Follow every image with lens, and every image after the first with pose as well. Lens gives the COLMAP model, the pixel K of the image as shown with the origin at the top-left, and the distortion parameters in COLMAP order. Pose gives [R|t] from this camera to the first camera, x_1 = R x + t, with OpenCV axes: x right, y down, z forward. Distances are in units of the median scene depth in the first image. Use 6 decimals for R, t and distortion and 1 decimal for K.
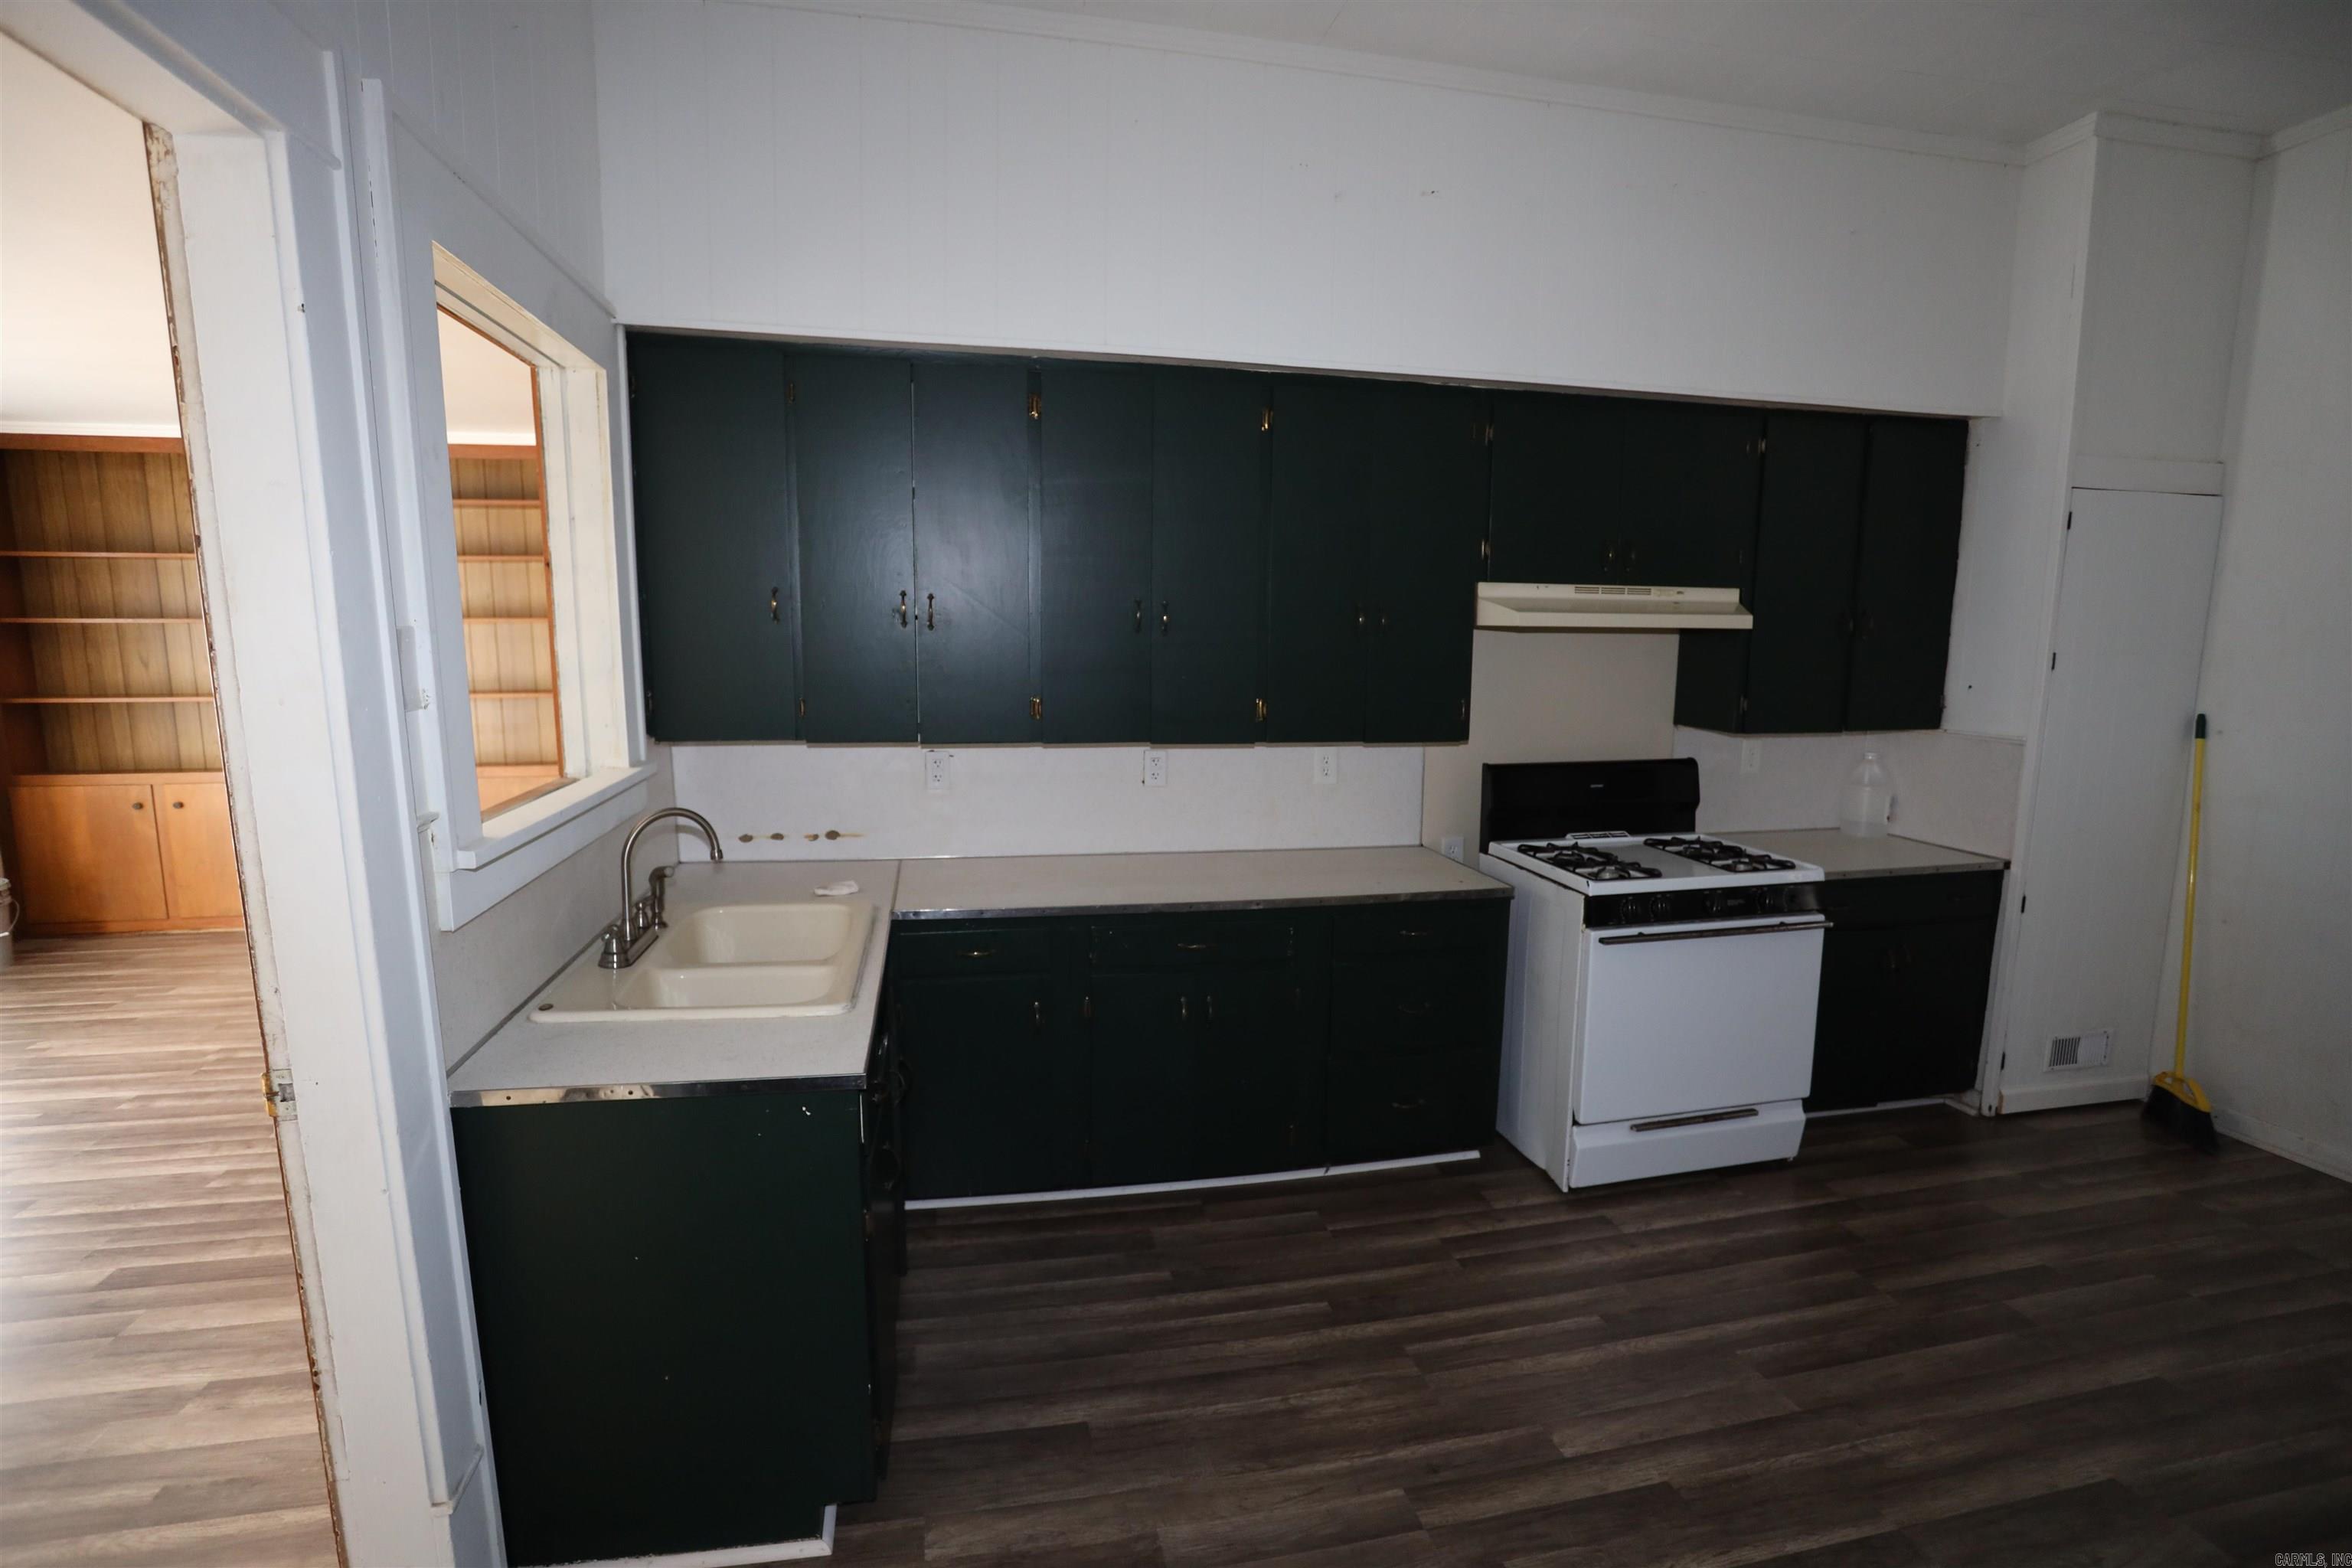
lens RADIAL K [[1144.2, 0, 1199.7], [0, 1144.2, 793.5], [0, 0, 1]] dist [-0.039998, 0.004769]
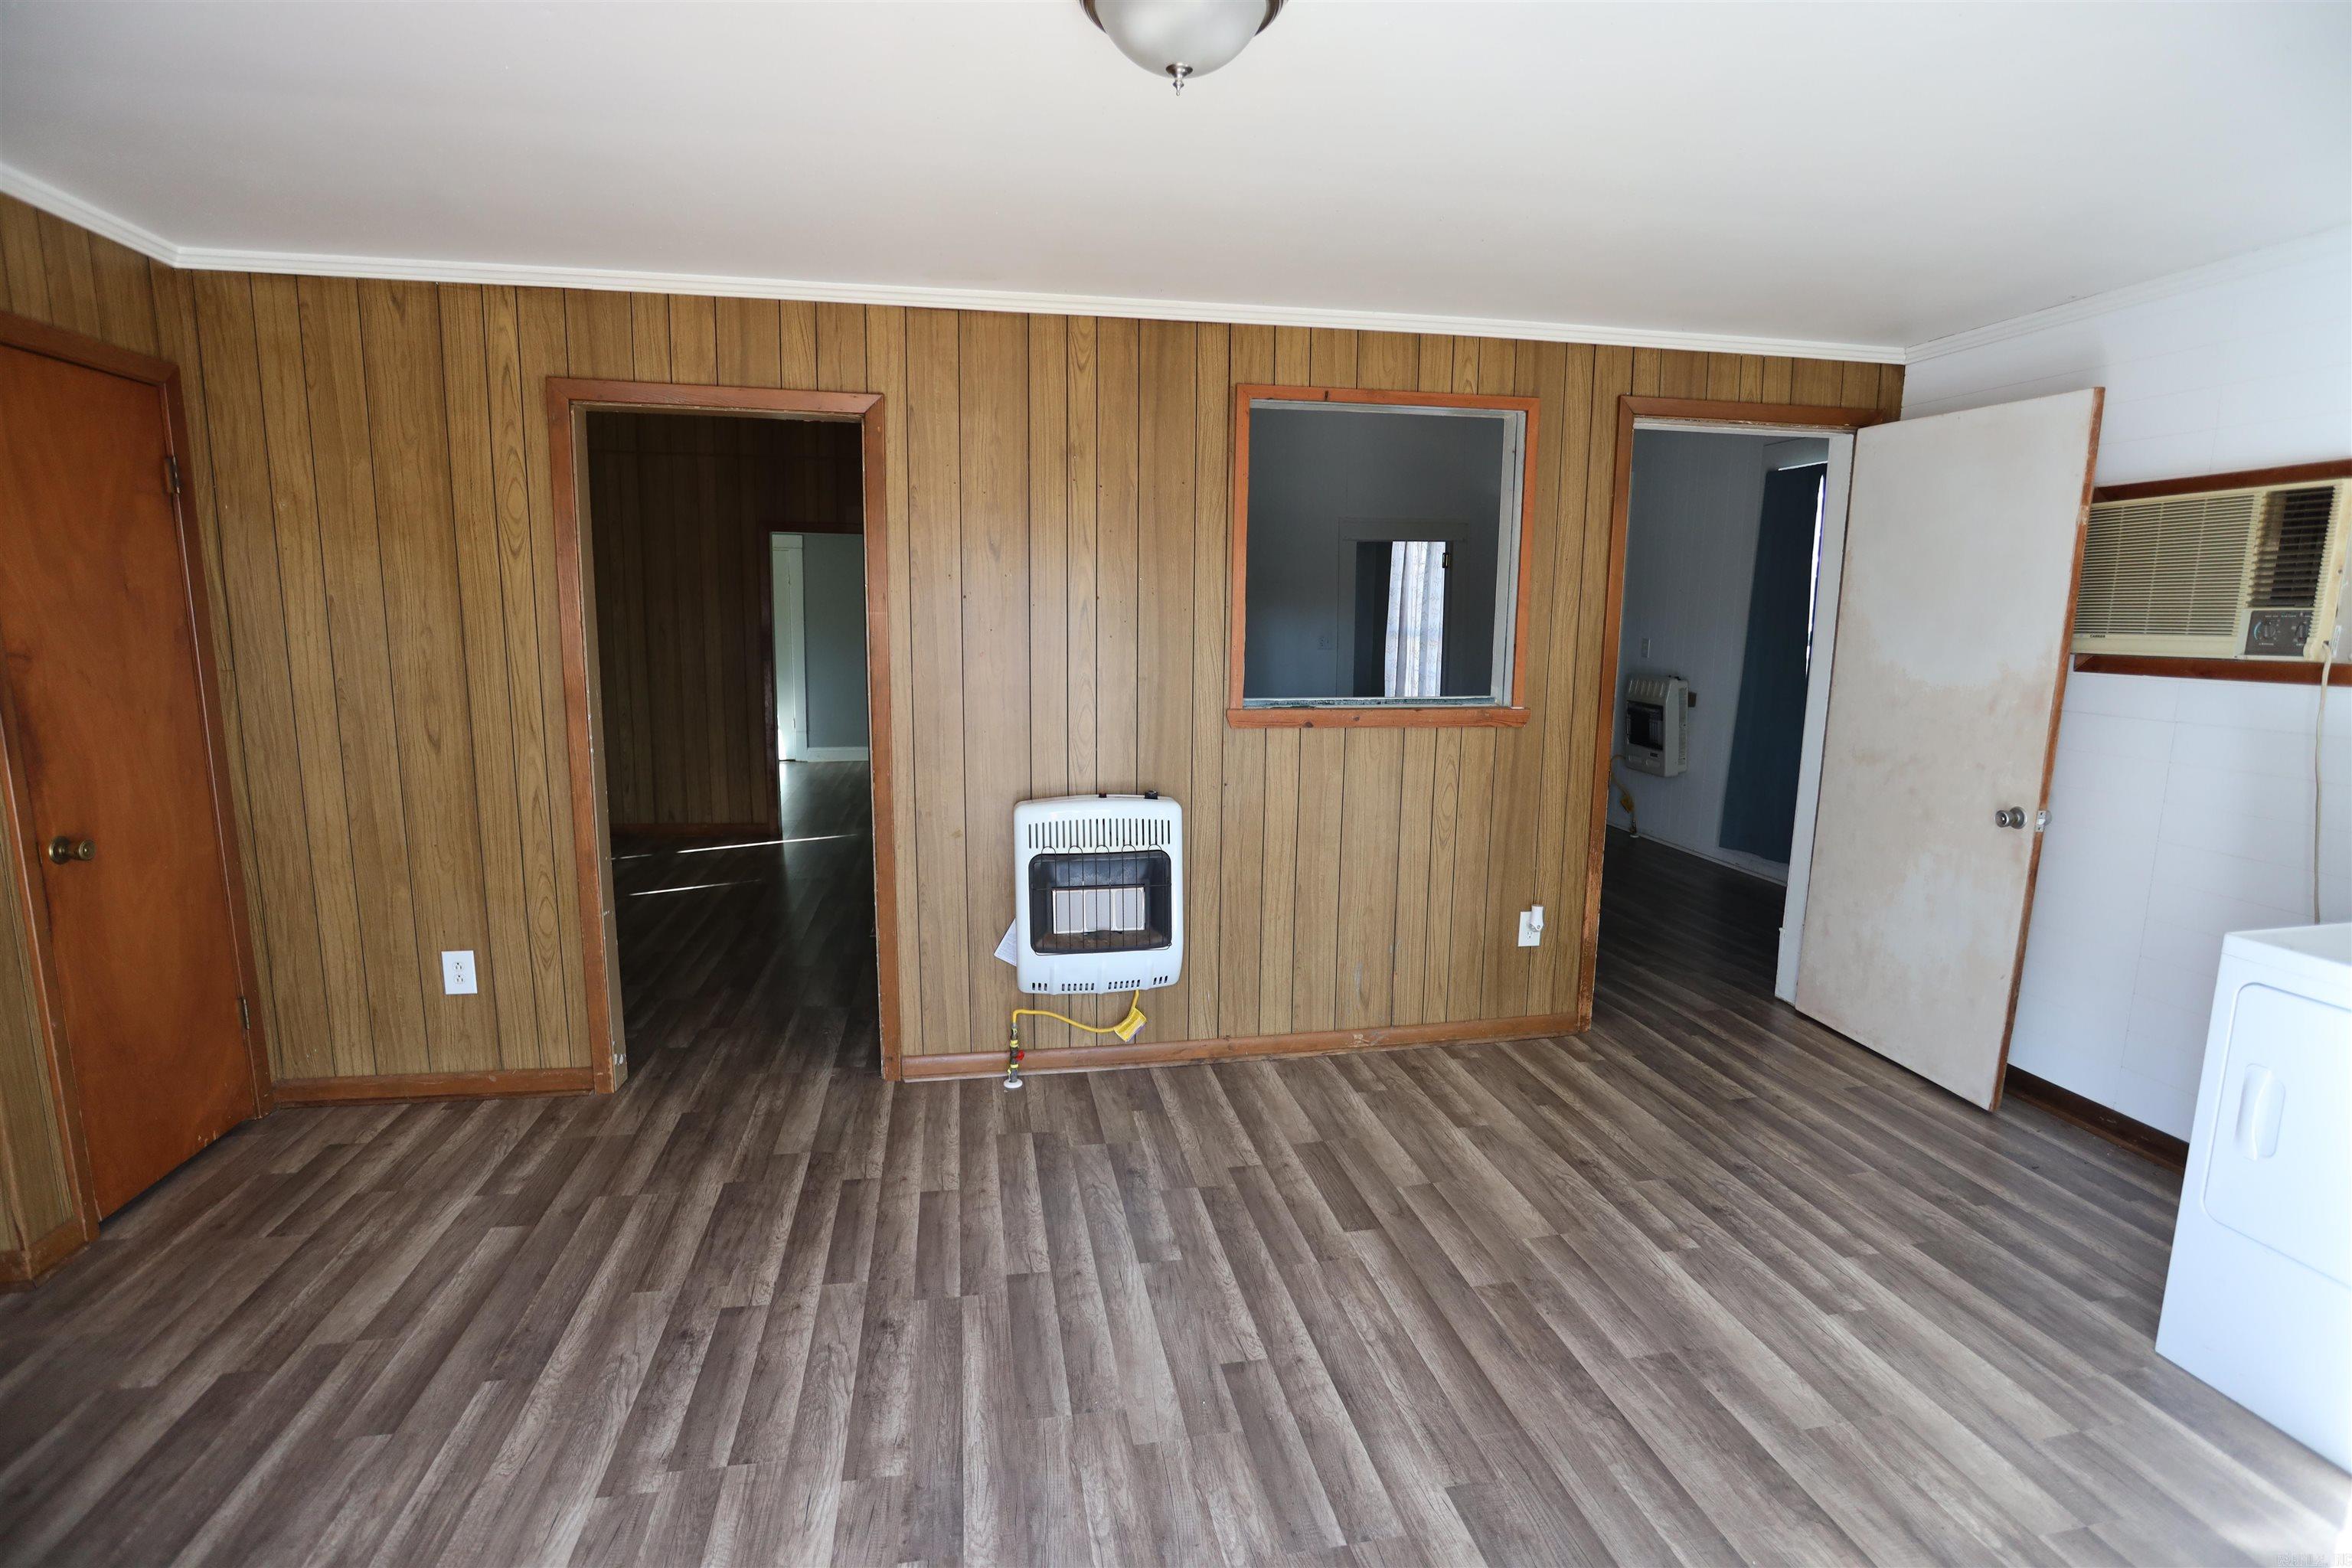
lens RADIAL K [[1144.2, 0, 1179.9], [0, 1144.2, 790.1], [0, 0, 1]] dist [-0.039998, 0.004769]
pose [[0.029381, -0.165391, 0.985790, -1.268756], [0.141796, 0.976932, 0.159679, -0.105879], [-0.989460, 0.135090, 0.052155, 0.670656]]
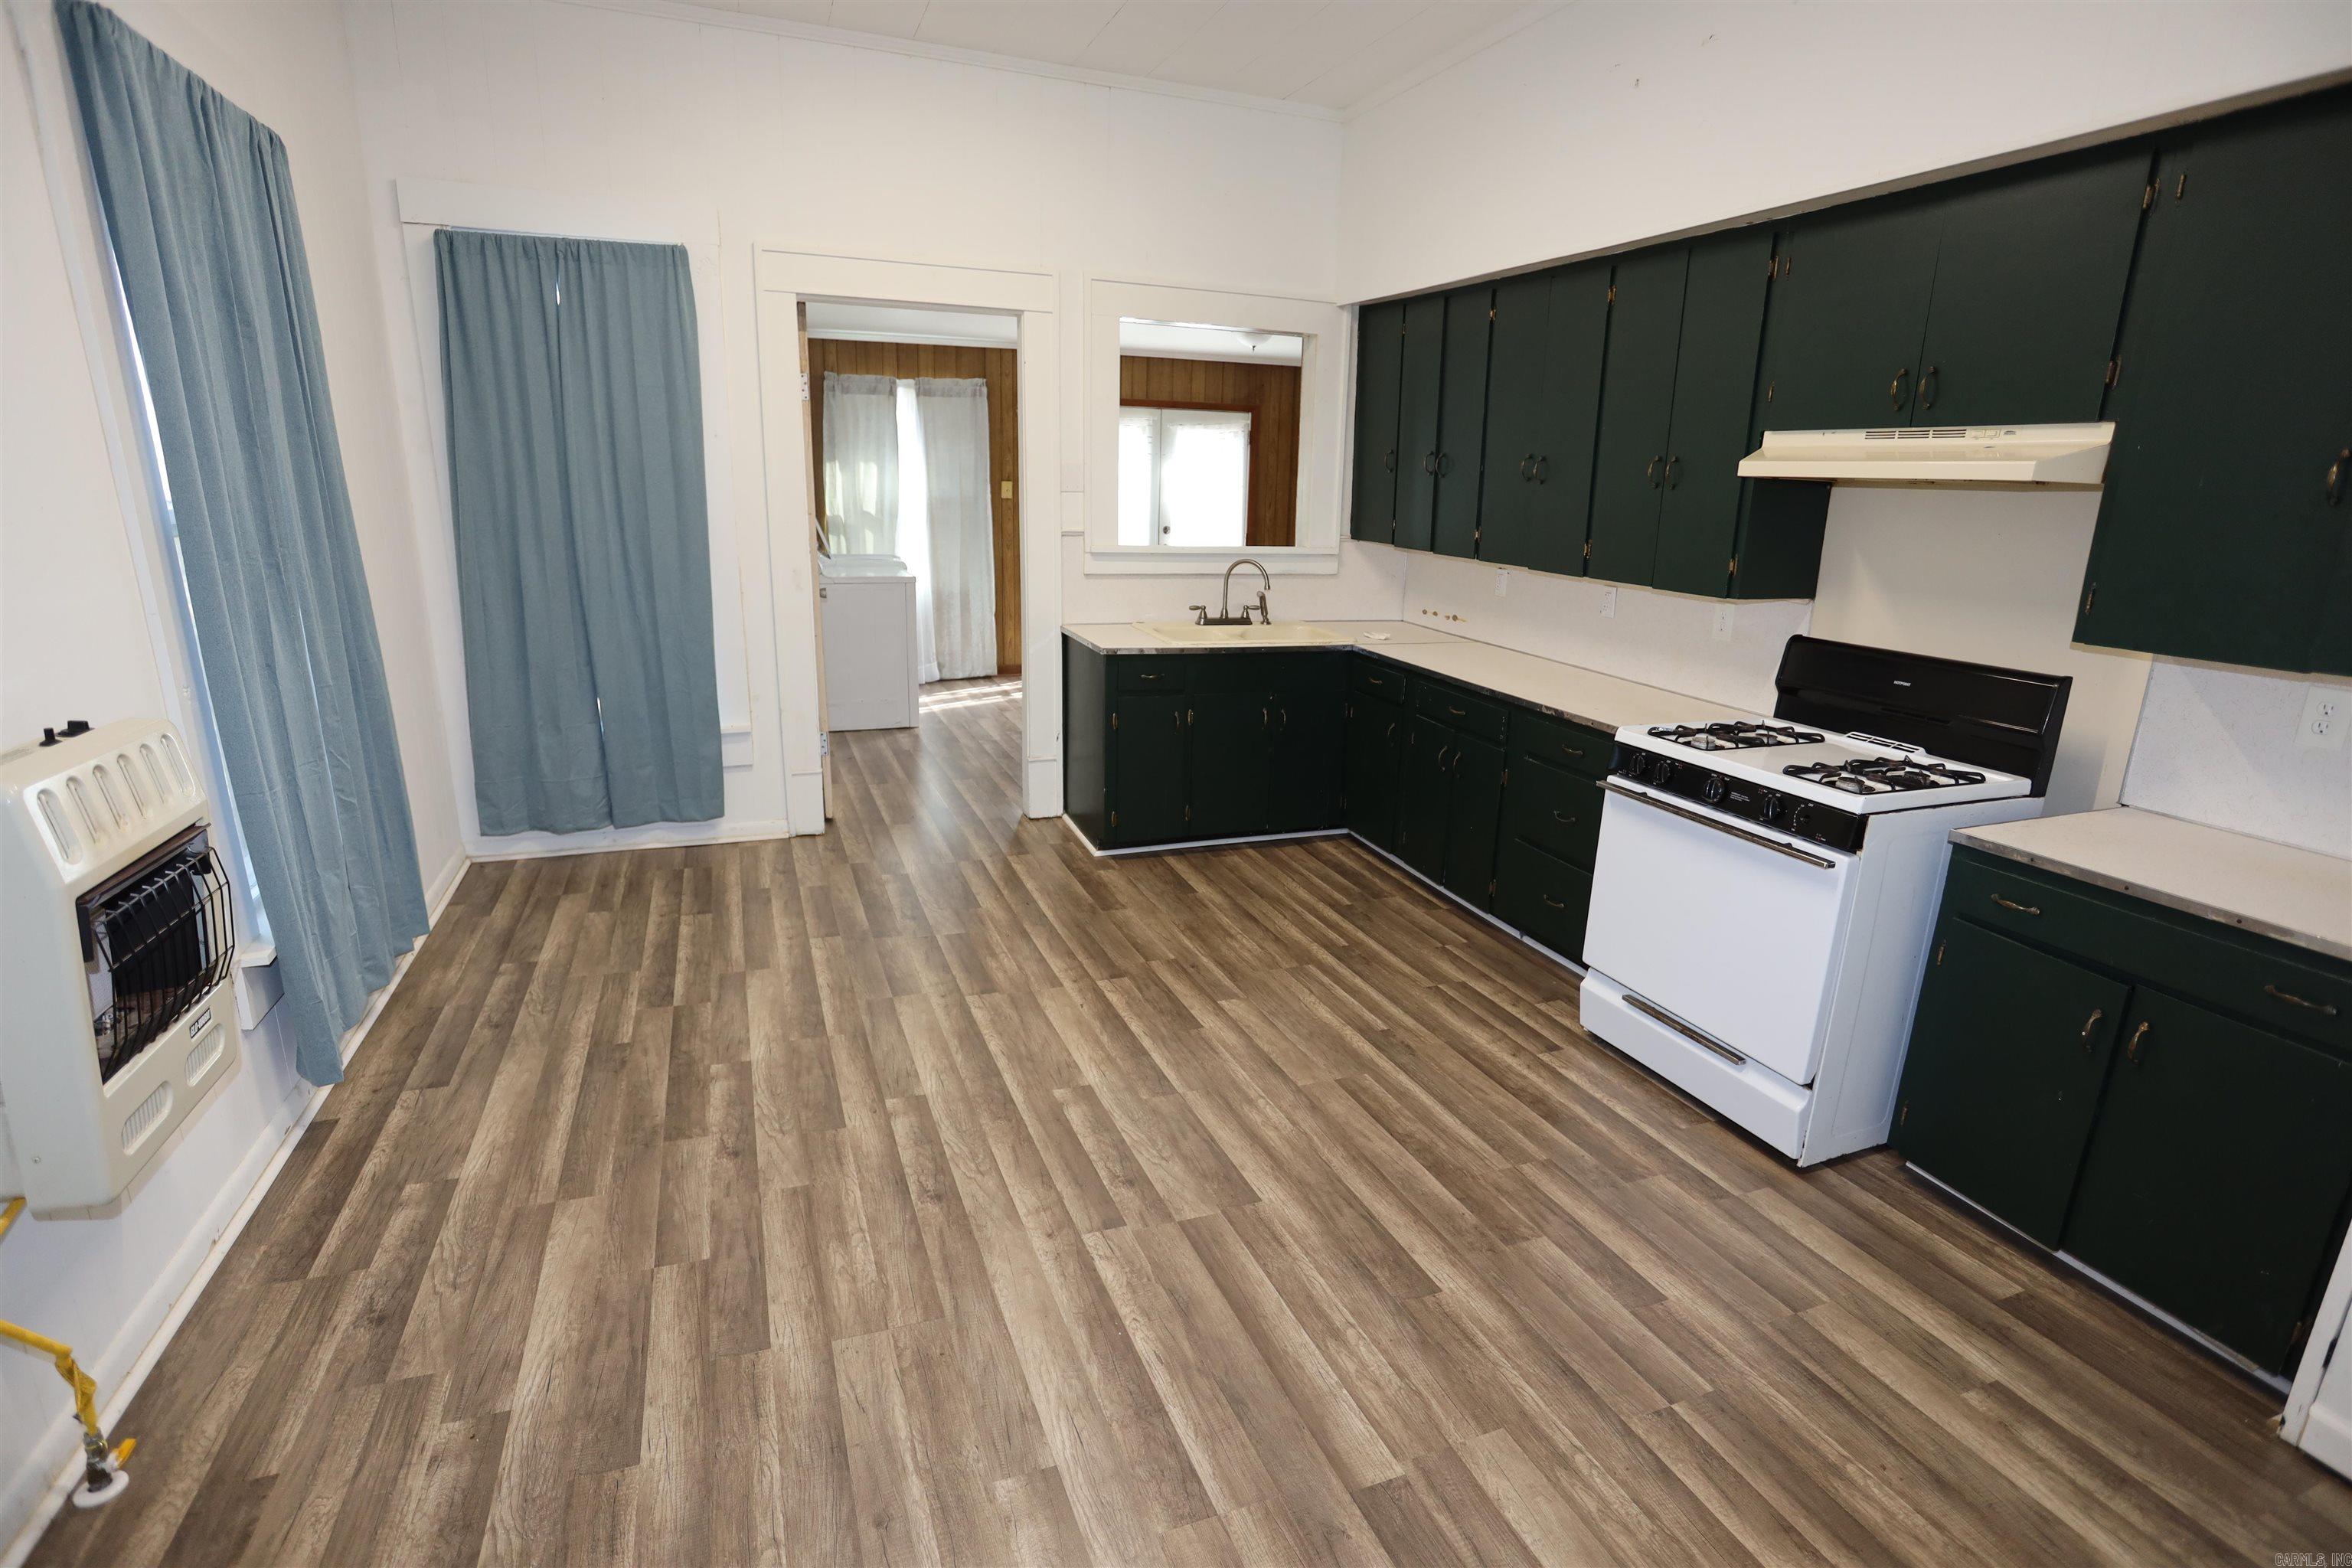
lens RADIAL K [[1144.2, 0, 1186.3], [0, 1144.2, 794.7], [0, 0, 1]] dist [-0.039998, 0.004769]
pose [[0.155190, 0.262809, -0.952285, 1.439263], [-0.174648, 0.956079, 0.235395, -0.041992], [0.972324, 0.129784, 0.194273, 0.500233]]
